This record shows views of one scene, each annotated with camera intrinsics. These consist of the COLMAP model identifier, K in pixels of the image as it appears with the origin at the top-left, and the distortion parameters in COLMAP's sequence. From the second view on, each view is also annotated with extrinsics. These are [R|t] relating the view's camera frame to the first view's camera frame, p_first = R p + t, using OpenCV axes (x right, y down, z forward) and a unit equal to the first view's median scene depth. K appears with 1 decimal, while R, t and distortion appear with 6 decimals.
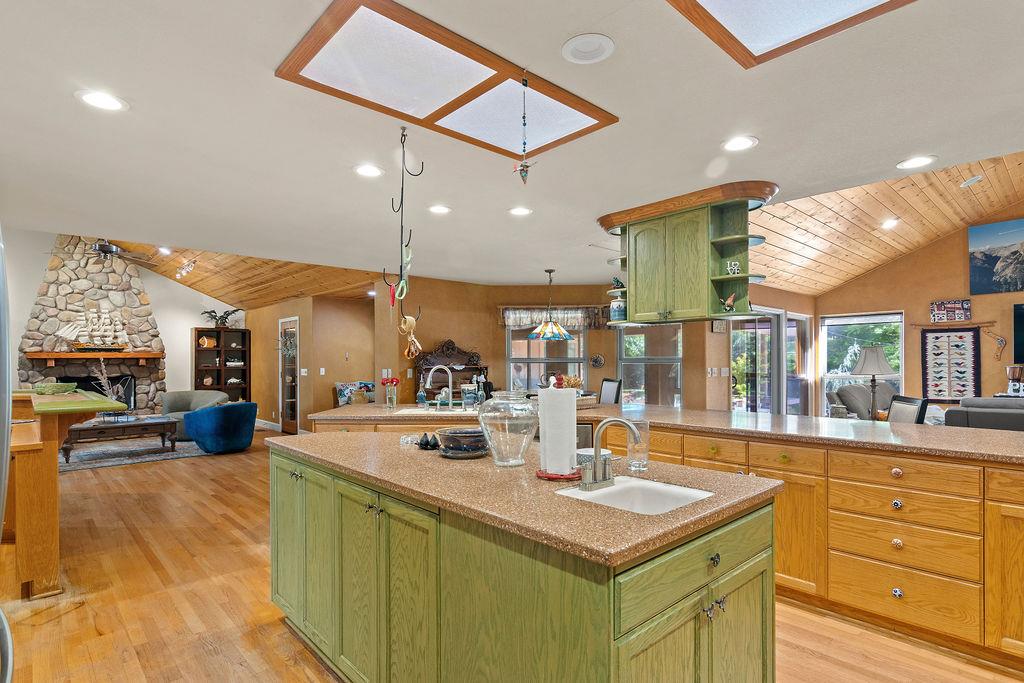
lens RADIAL K [[526.2, 0, 510.8], [0, 526.2, 360.0], [0, 0, 1]] dist [0.001910, 0.001088]
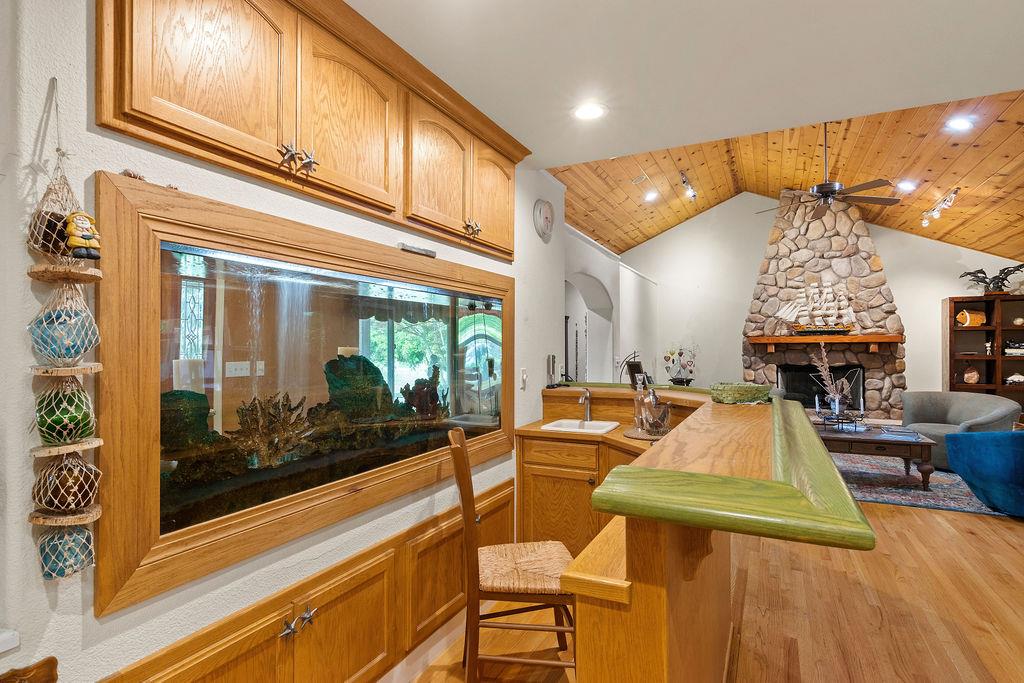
lens RADIAL K [[528.6, 0, 512.0], [0, 528.6, 341.5], [0, 0, 1]] dist [0.002550, 0.001578]
pose [[0.361888, -0.005478, -0.932206, -0.187860], [-0.001308, 0.999979, -0.006384, 0.000309], [0.932221, 0.003530, 0.361873, 0.254036]]
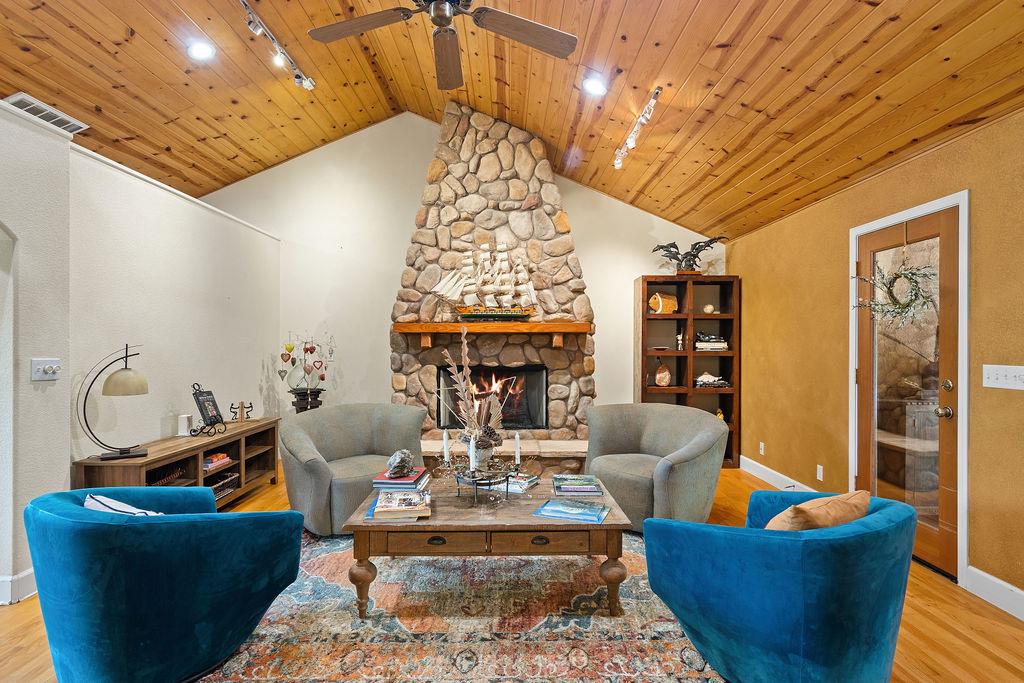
lens RADIAL K [[518.8, 0, 511.3], [0, 518.8, 343.9], [0, 0, 1]] dist [0.000494, 0.000918]
pose [[0.738223, 0.006554, -0.674525, -0.391139], [-0.005584, 0.999978, 0.003606, 0.005777], [0.674534, 0.001104, 0.738243, 0.597184]]
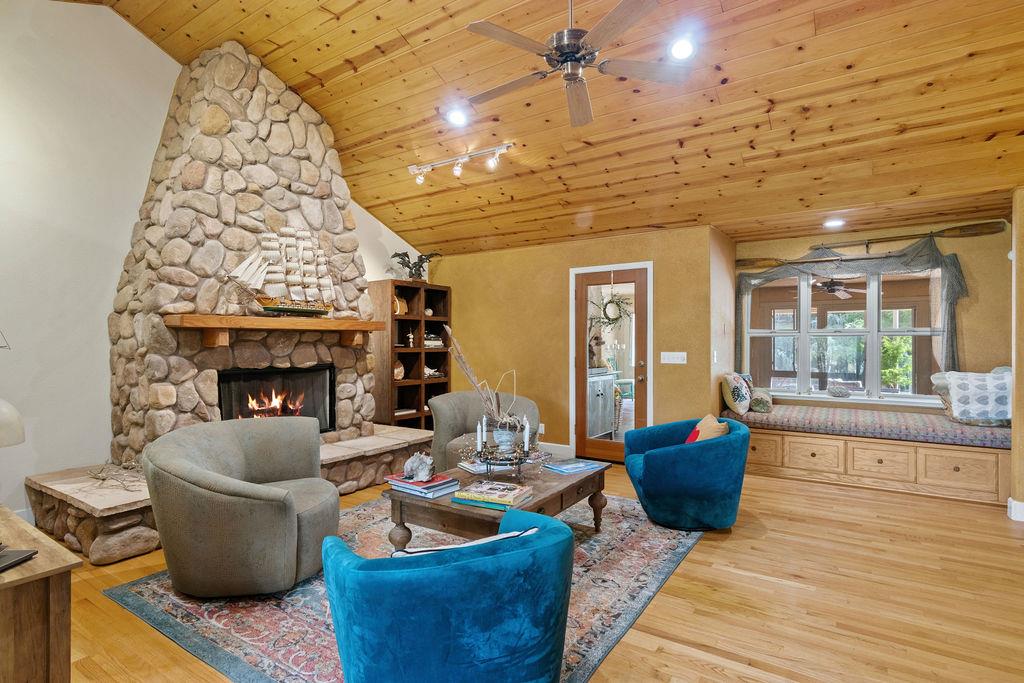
lens RADIAL K [[518.8, 0, 511.3], [0, 518.8, 343.9], [0, 0, 1]] dist [0.000494, 0.000918]
pose [[0.972921, 0.003516, 0.231110, -0.679764], [-0.004106, 0.999989, 0.002070, 0.007593], [-0.231101, -0.002963, 0.972925, 0.474693]]
